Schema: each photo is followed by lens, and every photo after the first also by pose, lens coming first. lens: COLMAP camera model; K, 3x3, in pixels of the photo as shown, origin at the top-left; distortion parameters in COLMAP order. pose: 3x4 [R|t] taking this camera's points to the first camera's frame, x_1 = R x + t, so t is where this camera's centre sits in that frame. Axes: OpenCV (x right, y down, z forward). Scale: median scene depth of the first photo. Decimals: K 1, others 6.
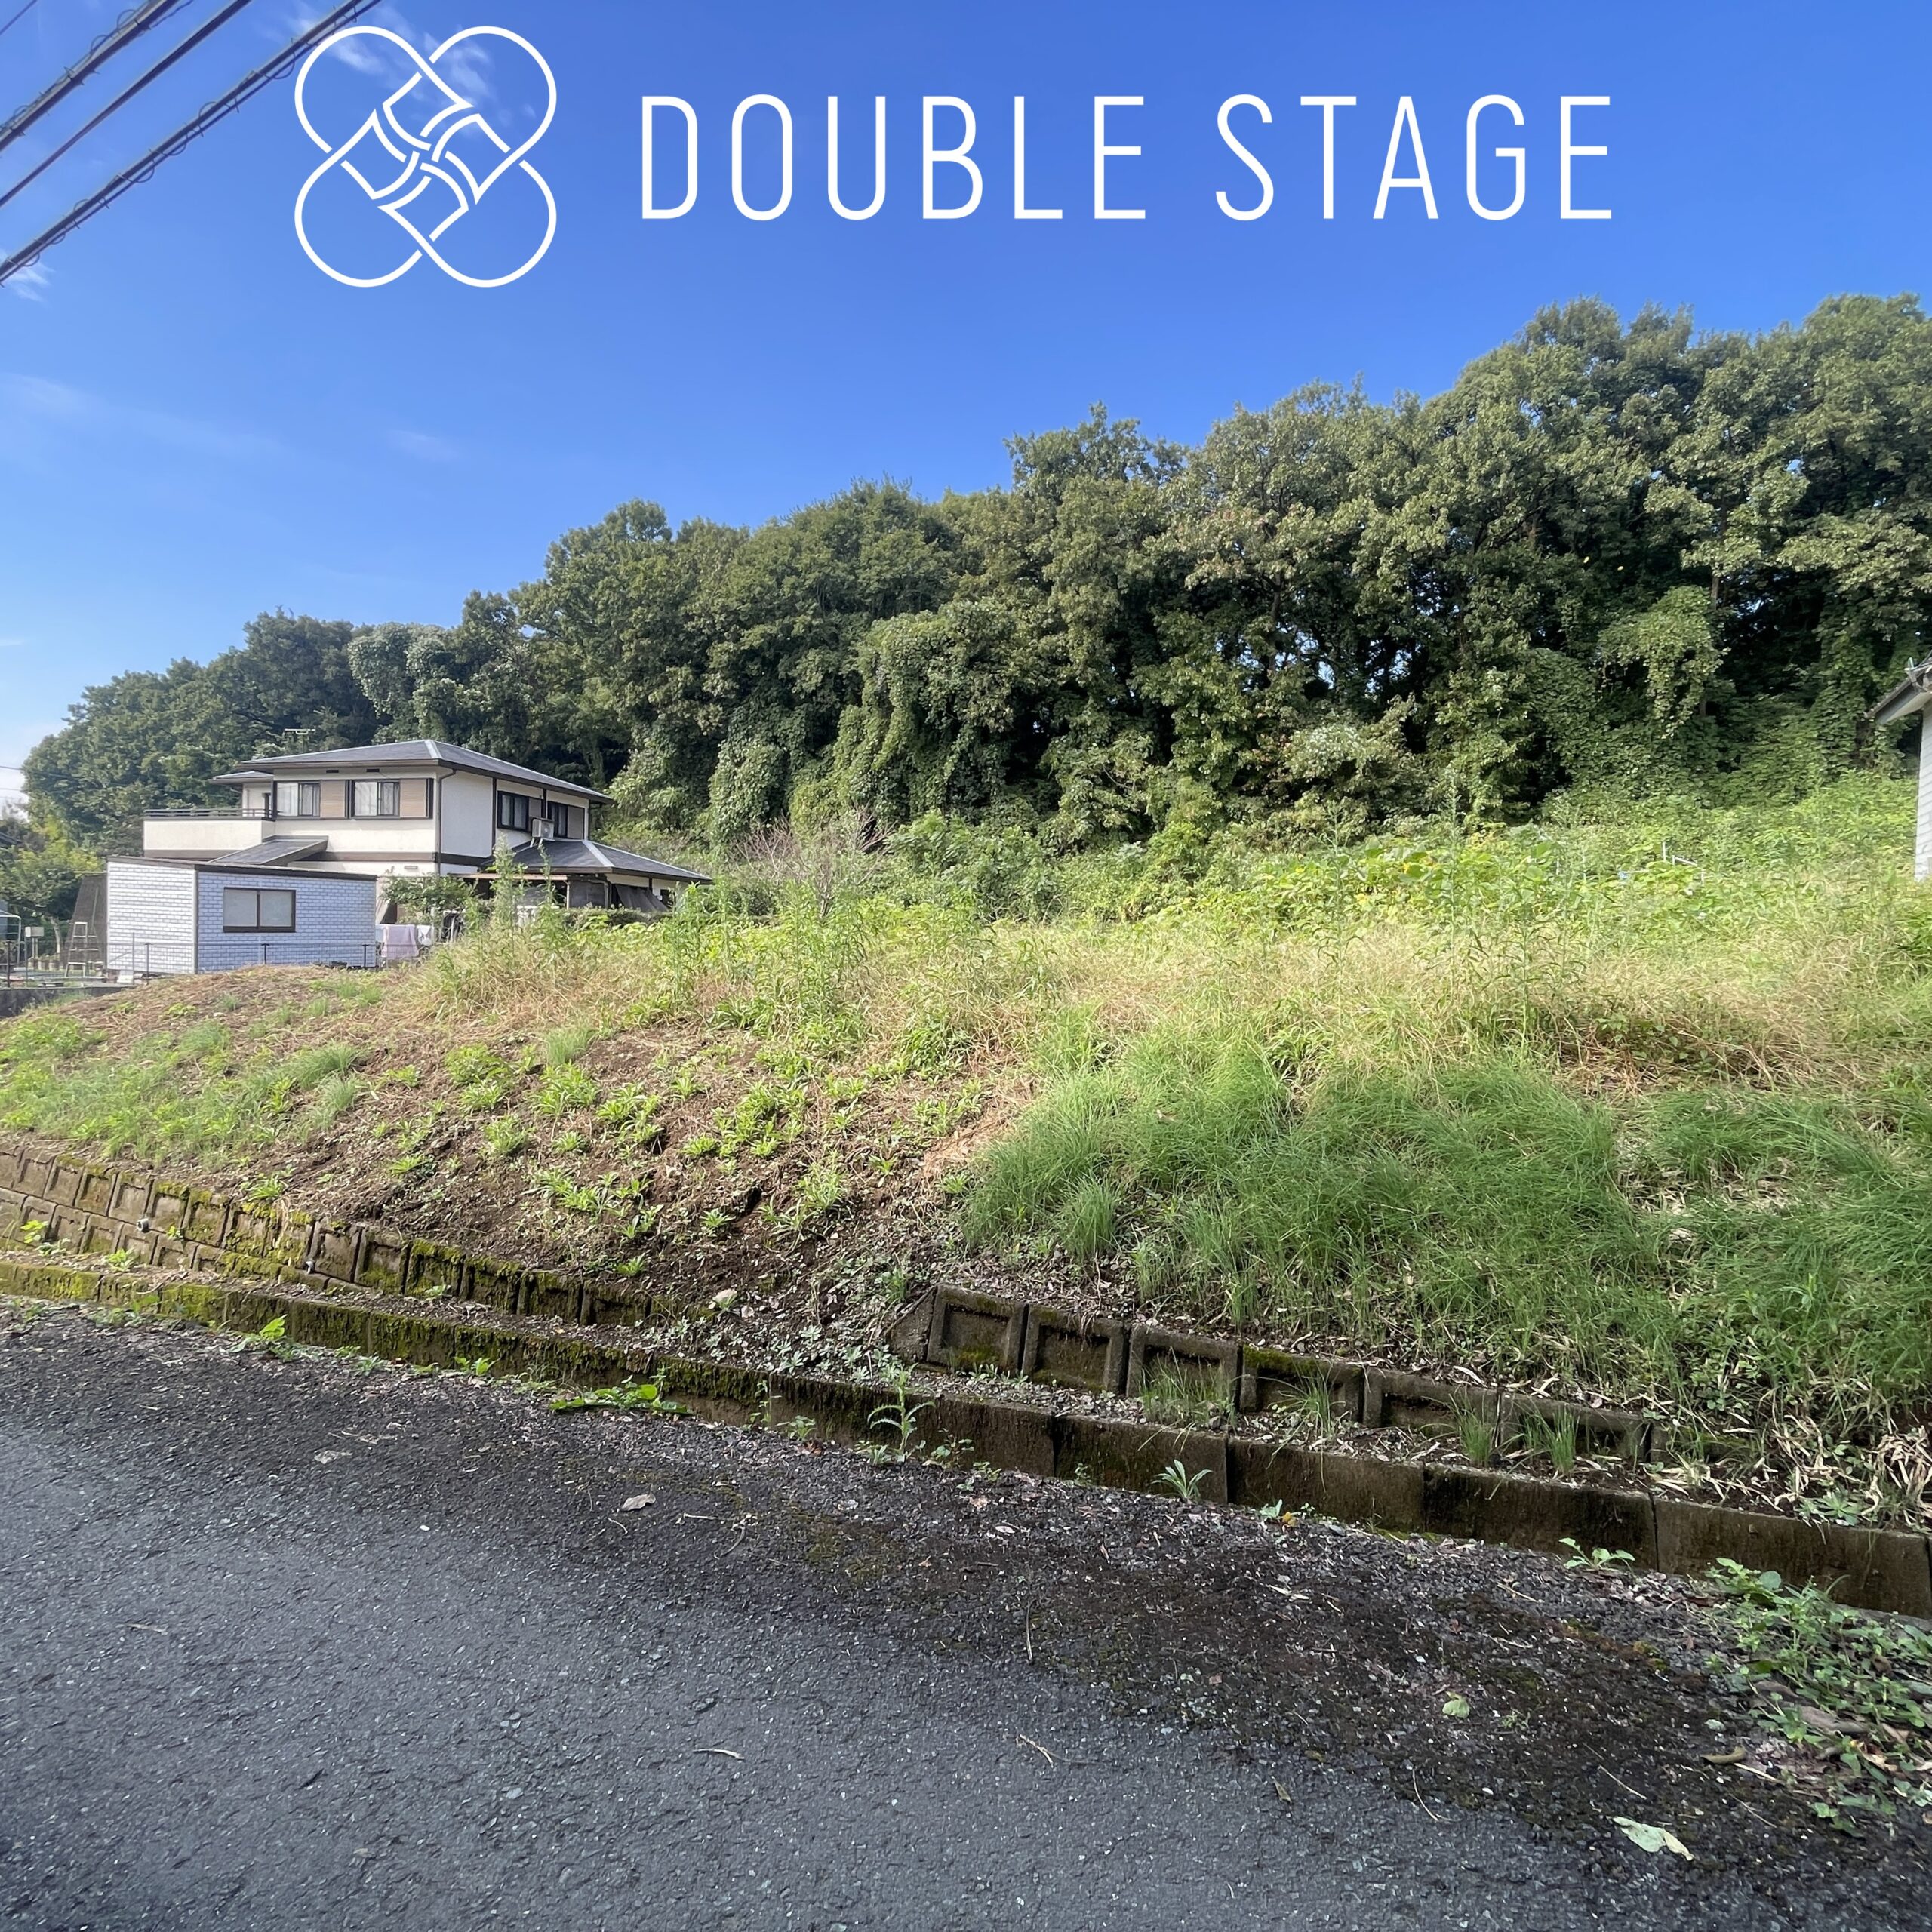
lens RADIAL K [[1033.4, 0, 966.3], [0, 1033.4, 960.7], [0, 0, 1]] dist [-0.013029, 0.004023]
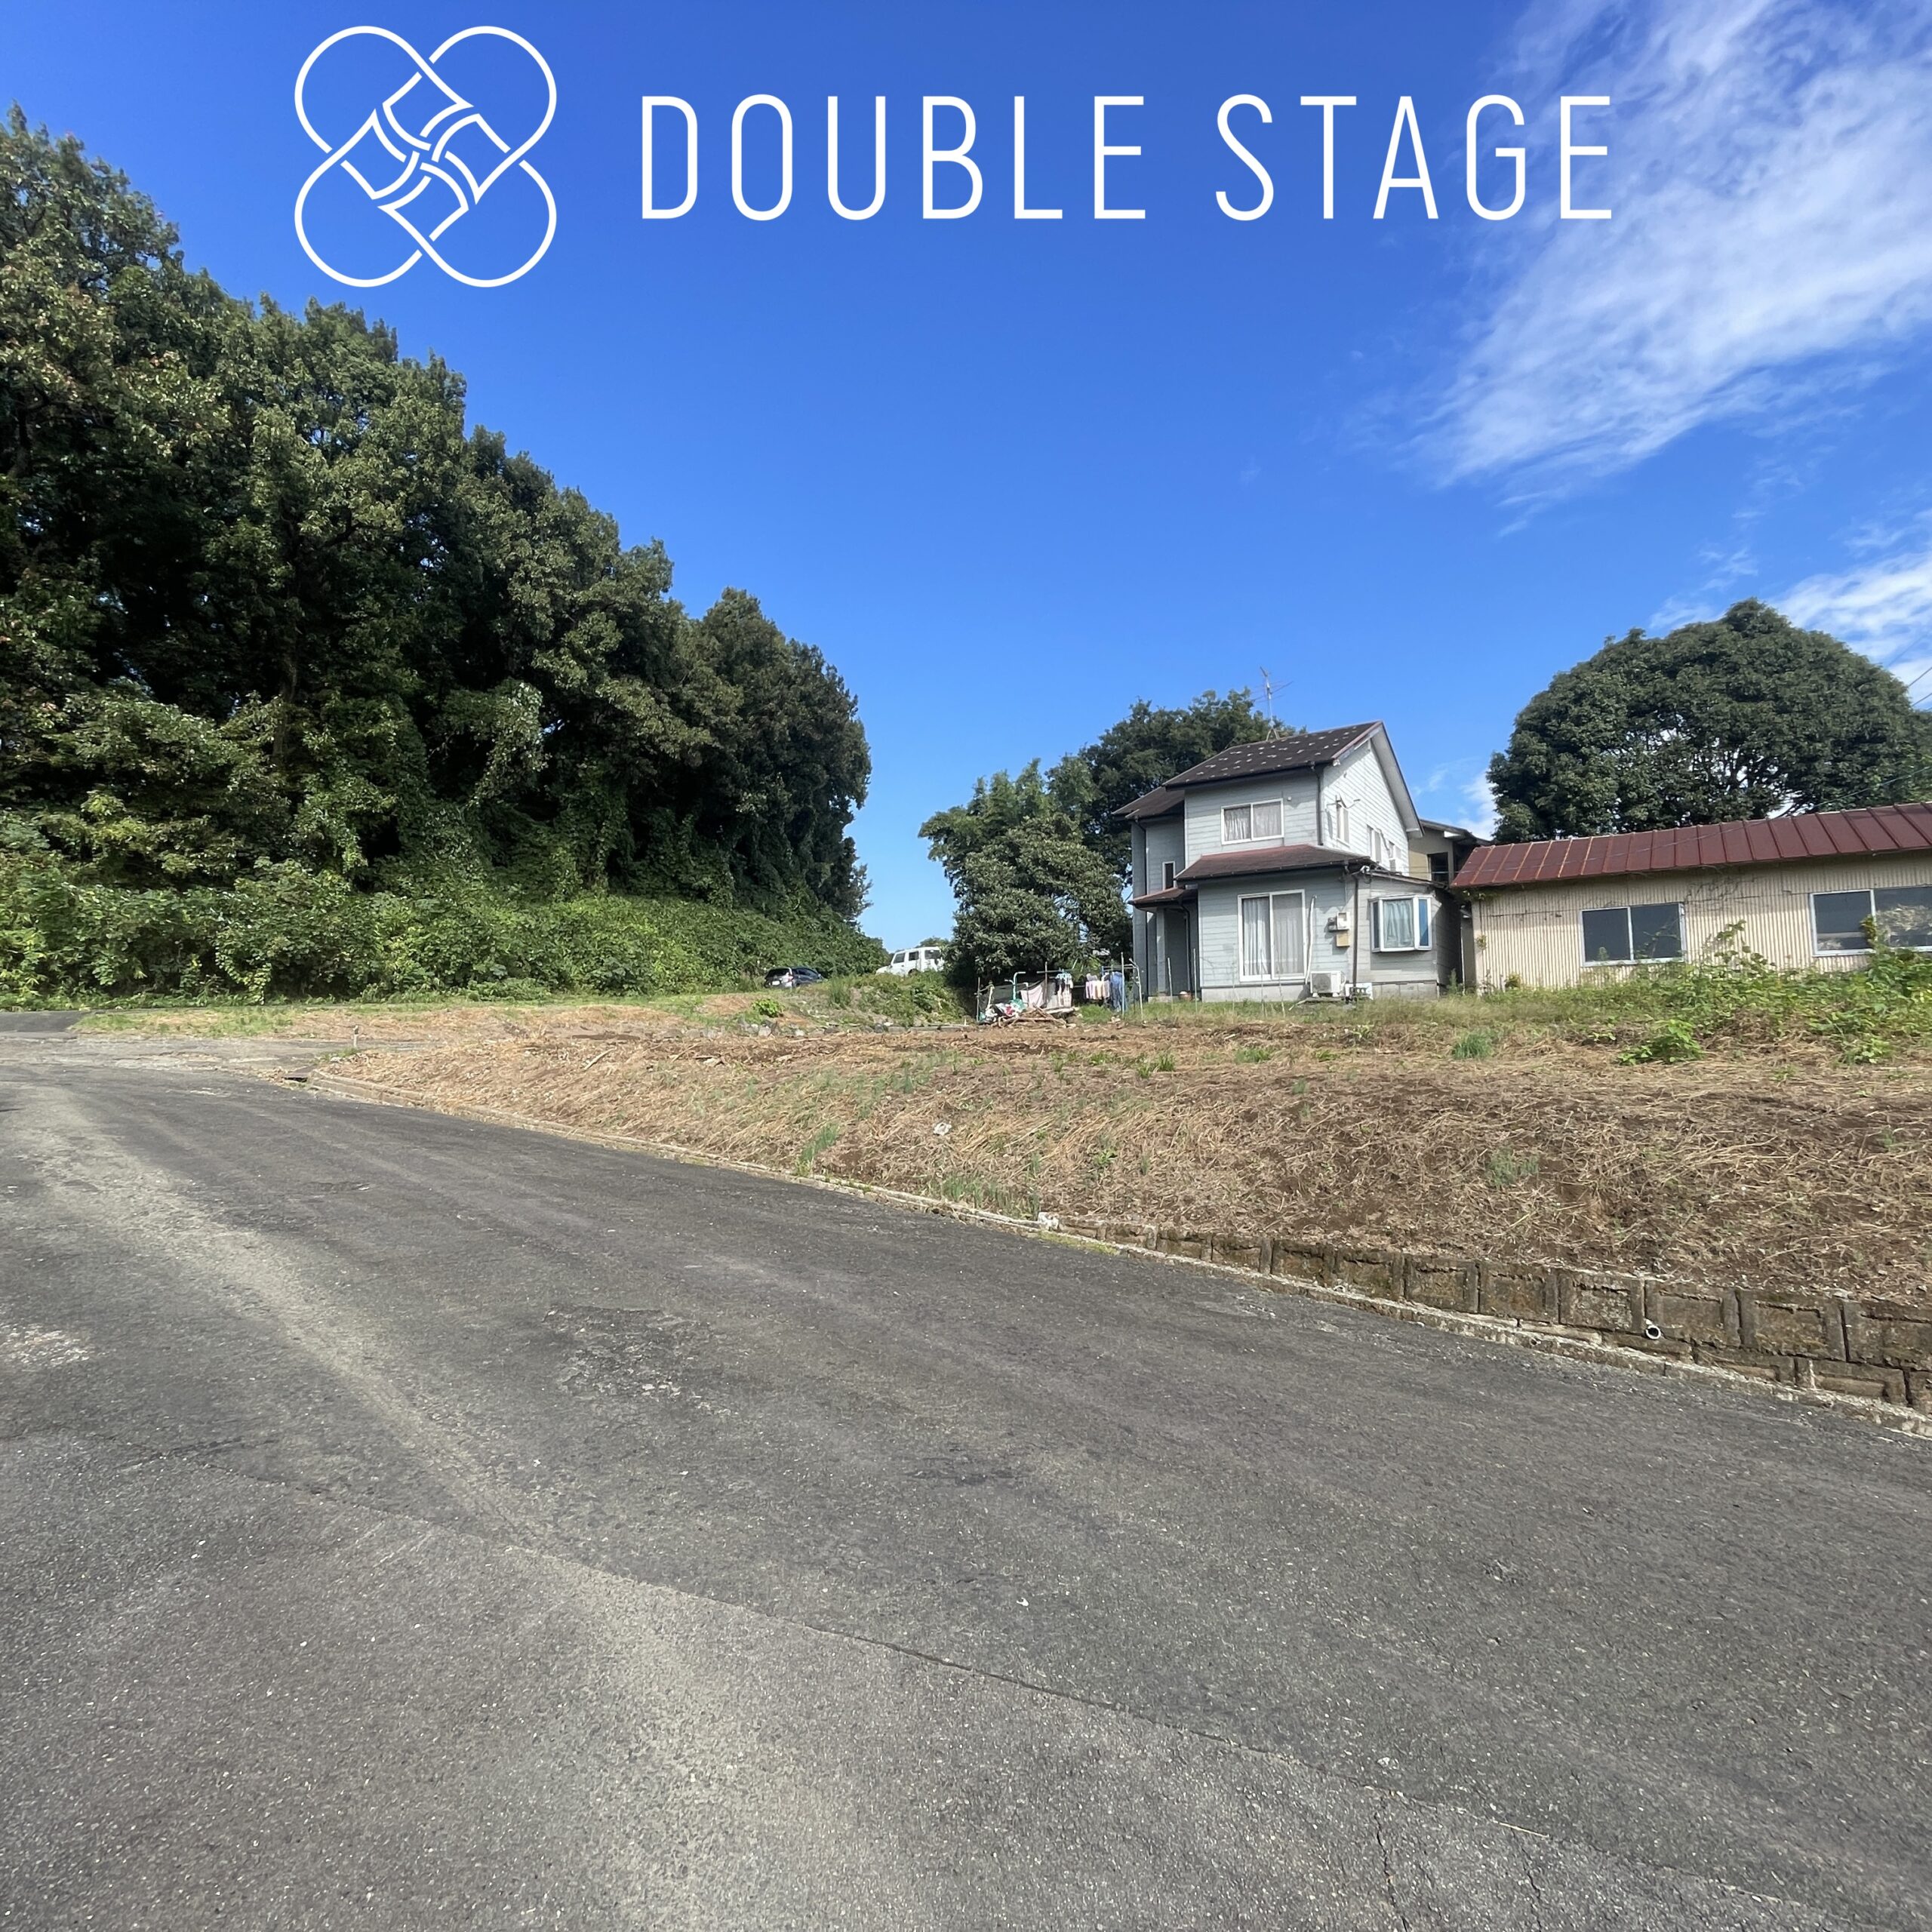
lens RADIAL K [[1033.4, 0, 971.2], [0, 1033.4, 976.3], [0, 0, 1]] dist [-0.013029, 0.004023]
pose [[0.056819, 0.049001, 0.997181, -1.171898], [0.020658, 0.998523, -0.050244, -0.042782], [-0.998171, 0.023455, 0.055723, 2.026742]]
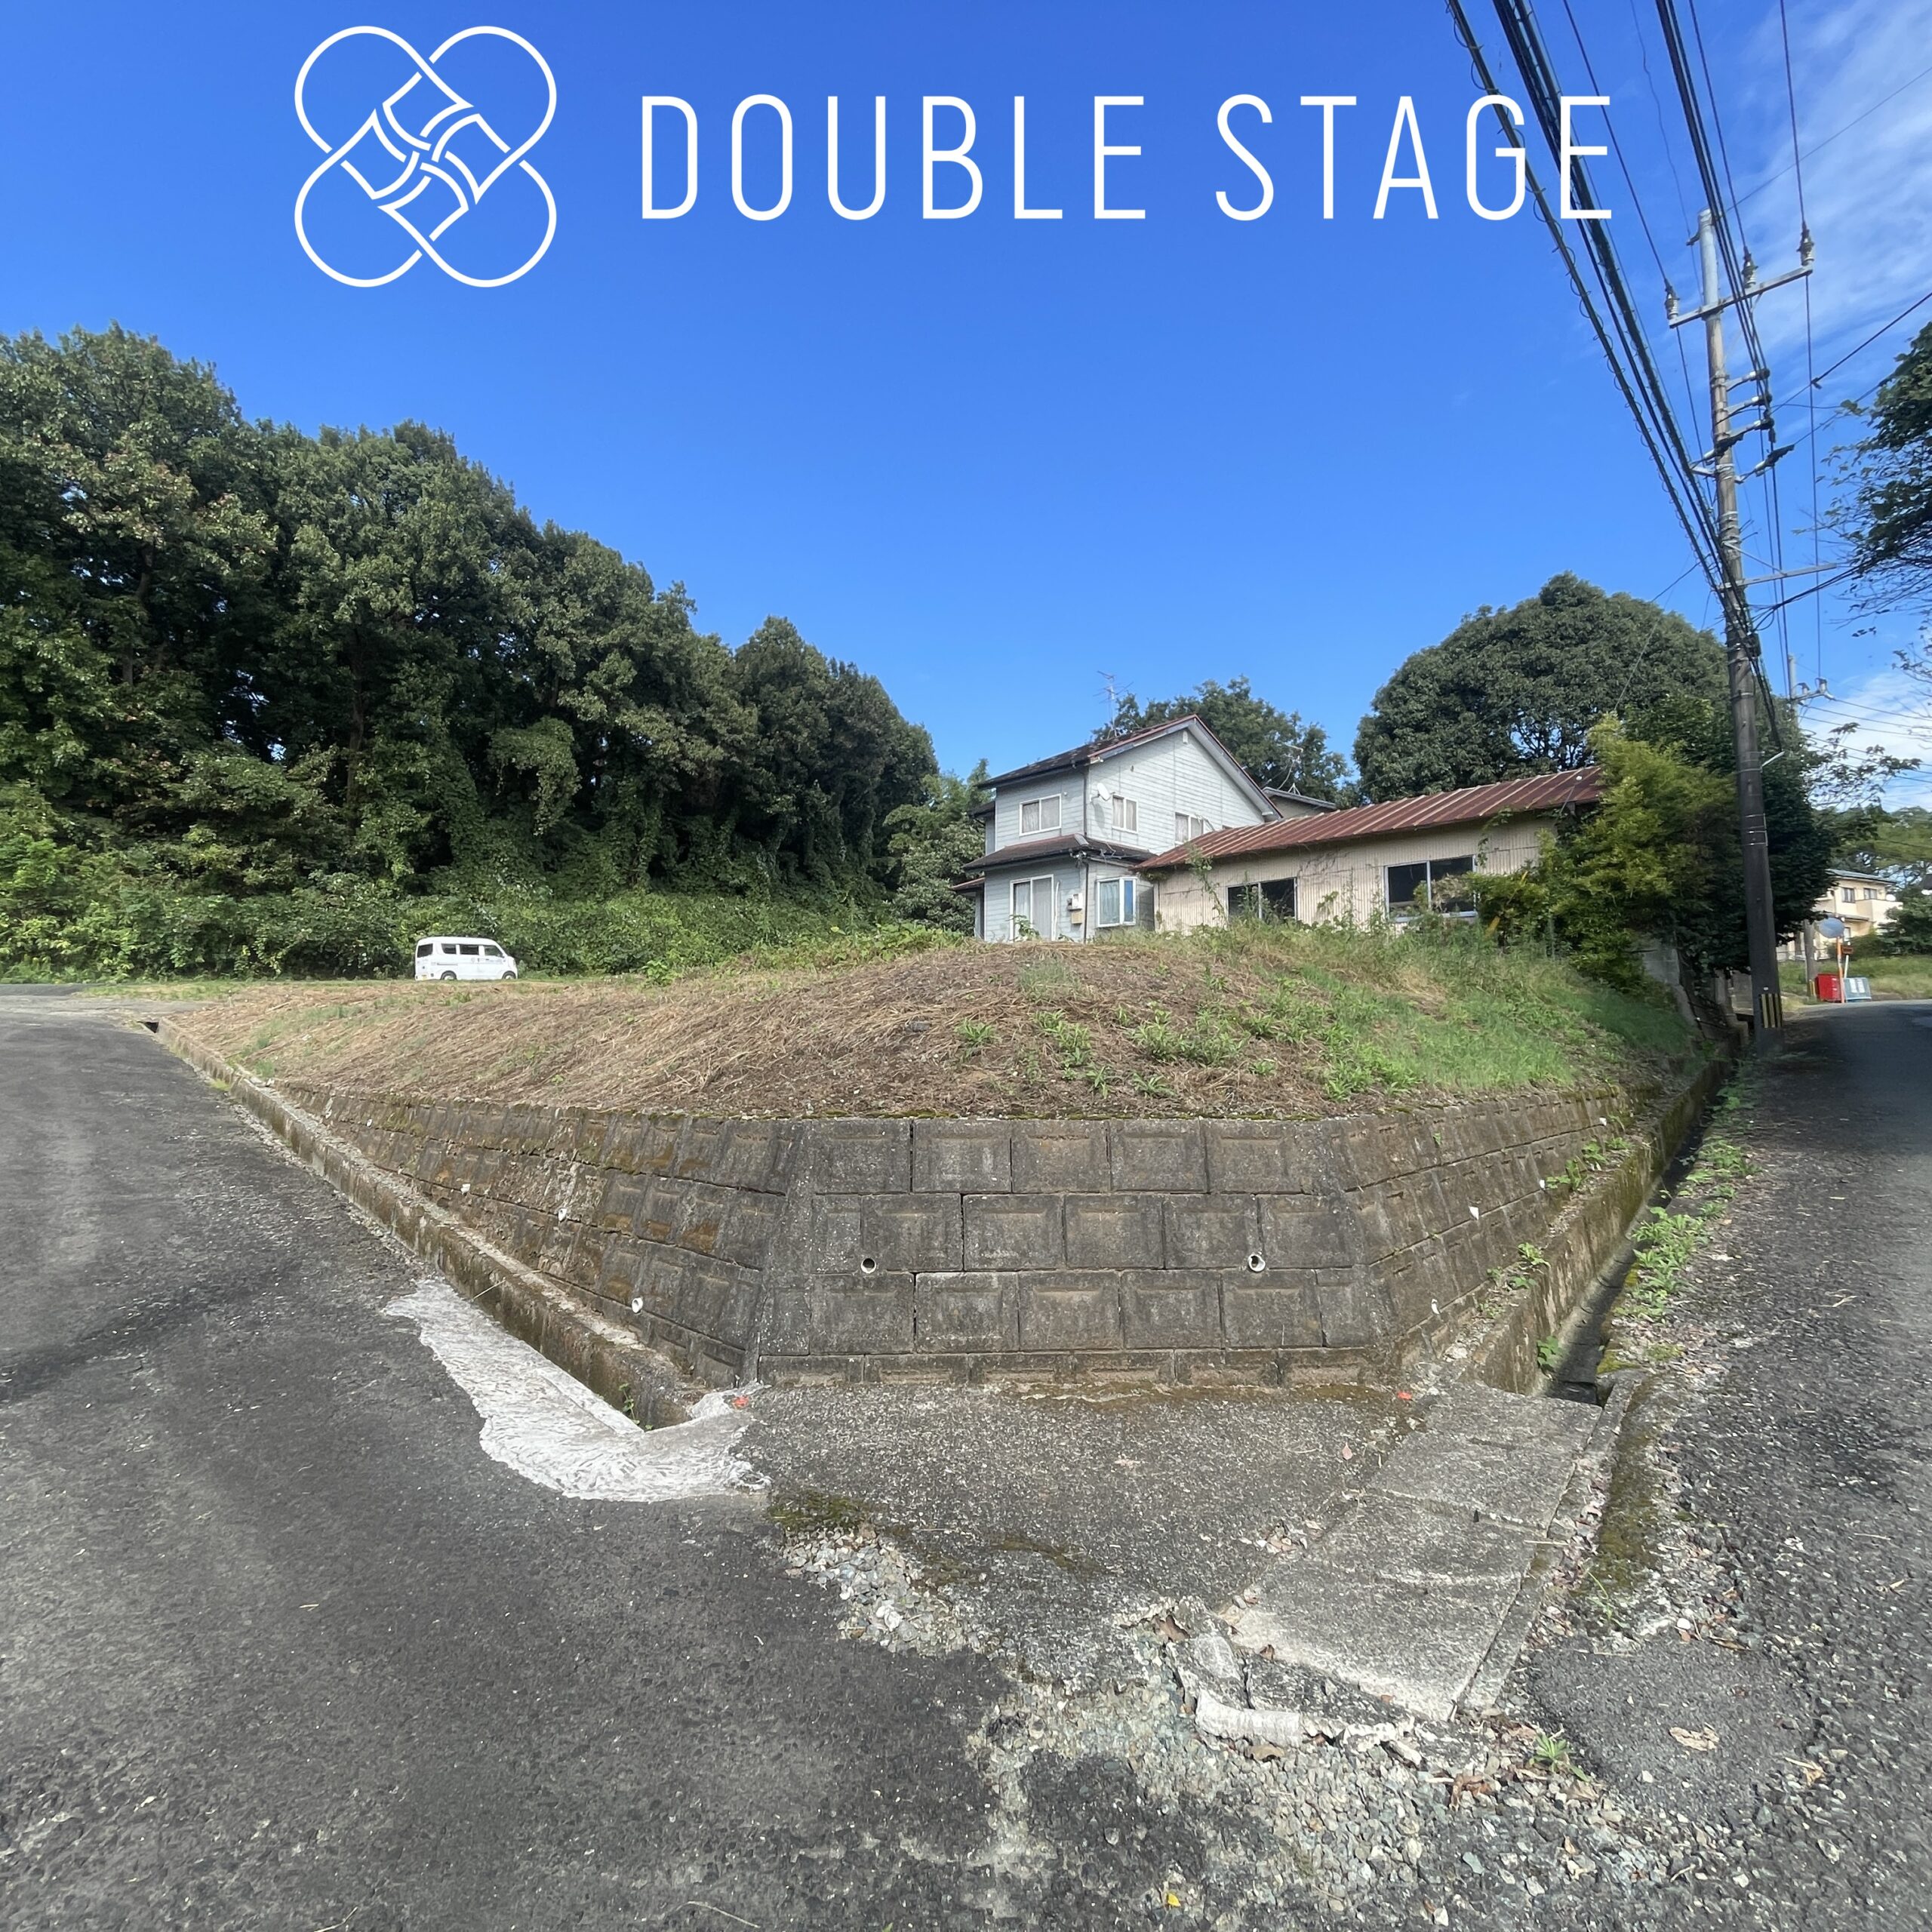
lens RADIAL K [[1033.4, 0, 969.3], [0, 1033.4, 968.7], [0, 0, 1]] dist [-0.013029, 0.004023]
pose [[0.253844, 0.046421, 0.966131, -1.433942], [0.020339, 0.998371, -0.053314, 0.045580], [-0.967031, 0.033183, 0.252487, 0.859947]]
